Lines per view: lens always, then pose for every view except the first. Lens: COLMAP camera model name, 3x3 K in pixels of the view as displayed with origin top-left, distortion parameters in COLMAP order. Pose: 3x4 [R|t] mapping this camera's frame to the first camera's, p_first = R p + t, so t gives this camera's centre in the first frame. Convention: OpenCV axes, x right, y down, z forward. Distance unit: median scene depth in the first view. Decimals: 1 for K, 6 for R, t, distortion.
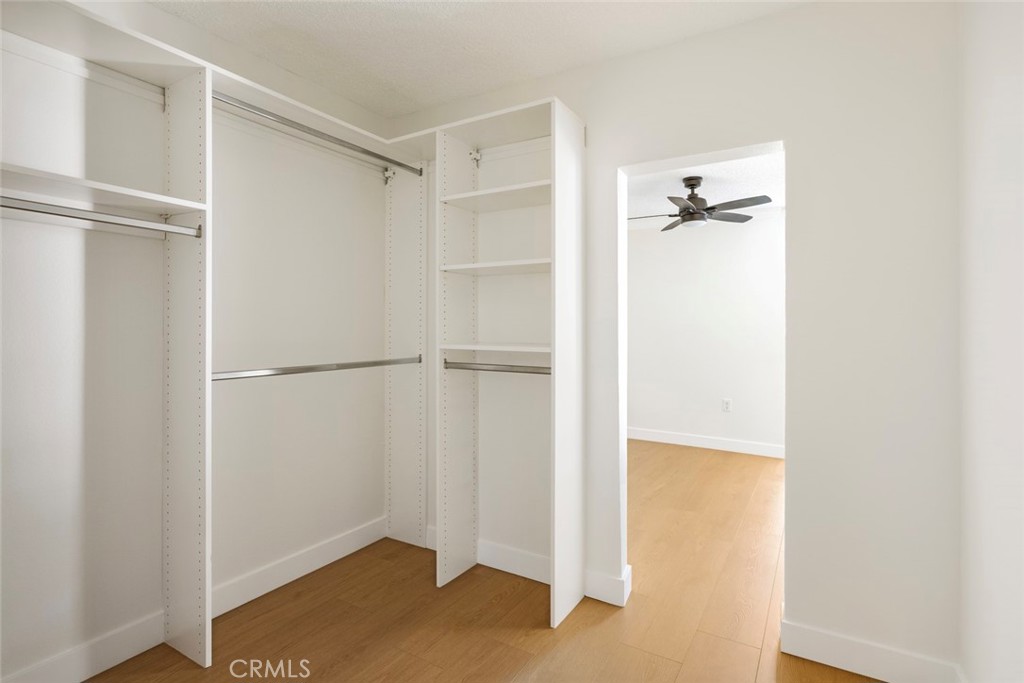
lens RADIAL K [[509.9, 0, 517.9], [0, 509.9, 338.4], [0, 0, 1]] dist [0.006319, 0.000223]
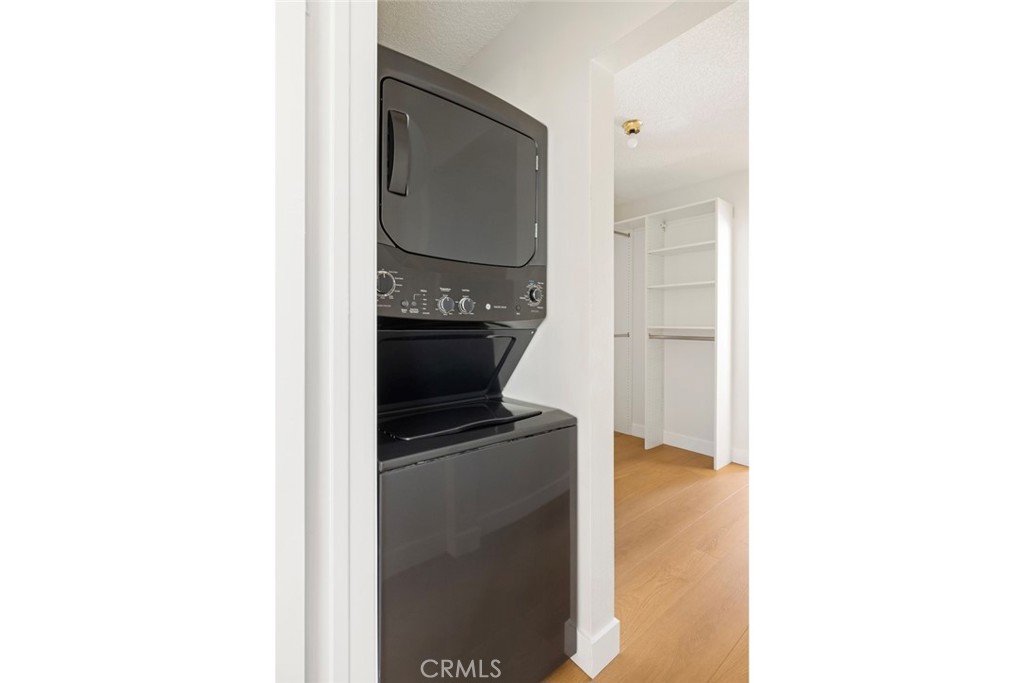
lens RADIAL K [[366.3, 0, 508.6], [0, 366.3, 332.3], [0, 0, 1]] dist [-0.002276, -0.000040]
pose [[0.937458, 0.002549, -0.348089, -0.160832], [0.000967, 0.999950, 0.009926, 0.021131], [0.348097, -0.009642, 0.937409, -0.503102]]
